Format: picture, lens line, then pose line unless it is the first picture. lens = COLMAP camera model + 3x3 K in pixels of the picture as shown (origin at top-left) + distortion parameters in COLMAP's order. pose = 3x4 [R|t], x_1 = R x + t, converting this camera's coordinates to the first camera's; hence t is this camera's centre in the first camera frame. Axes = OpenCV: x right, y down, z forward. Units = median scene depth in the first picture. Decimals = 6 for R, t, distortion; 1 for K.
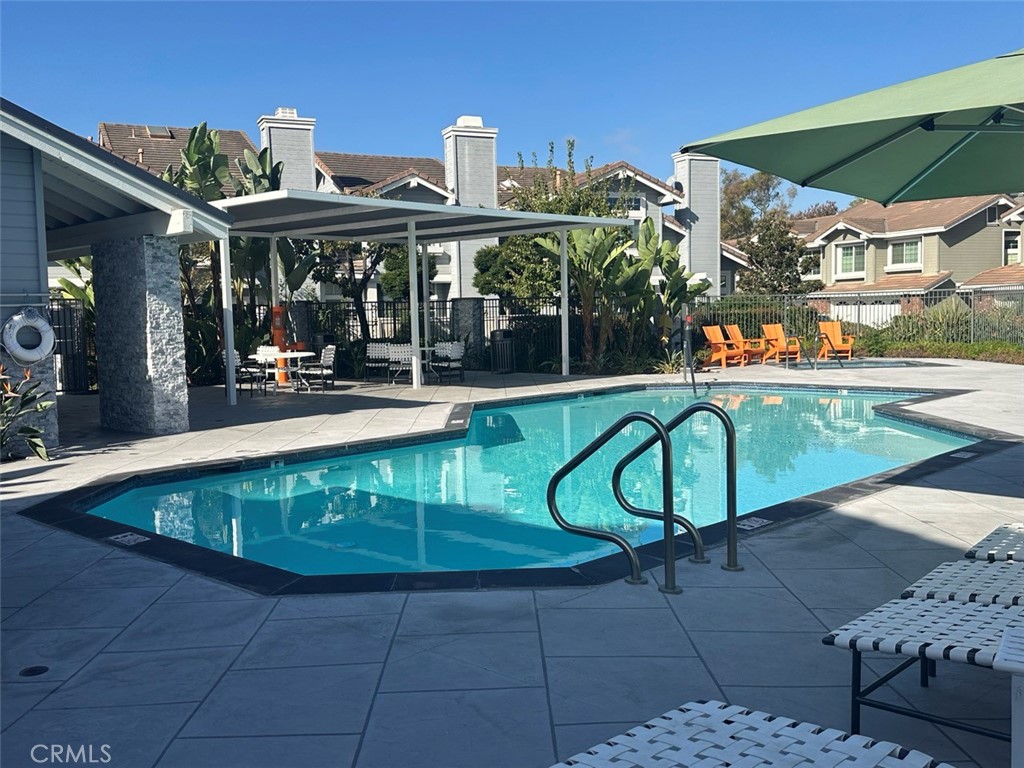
lens RADIAL K [[980.2, 0, 511.0], [0, 980.2, 374.4], [0, 0, 1]] dist [0.185973, -0.287459]
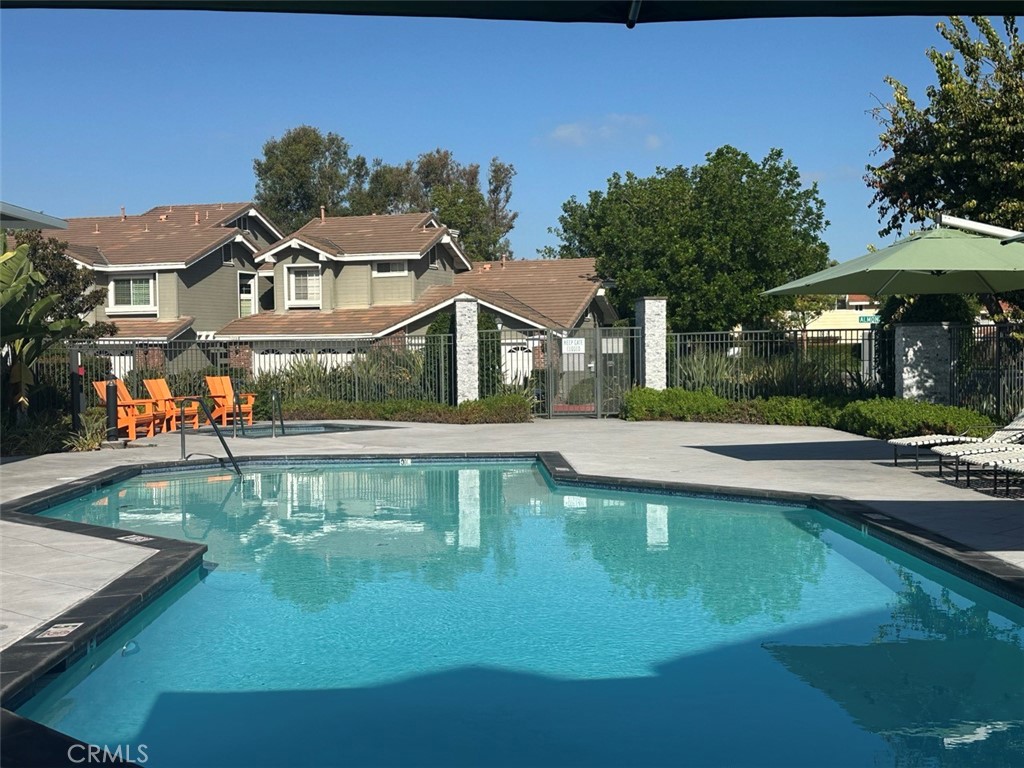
lens RADIAL K [[1277.4, 0, 512.0], [0, 1277.4, 384.0], [0, 0, 1]] dist [0.003906, -0.058142]
pose [[0.699457, -0.002999, 0.714668, -0.128049], [0.038241, 0.998716, -0.033237, -0.002668], [-0.713651, 0.050578, 0.698673, 0.080466]]
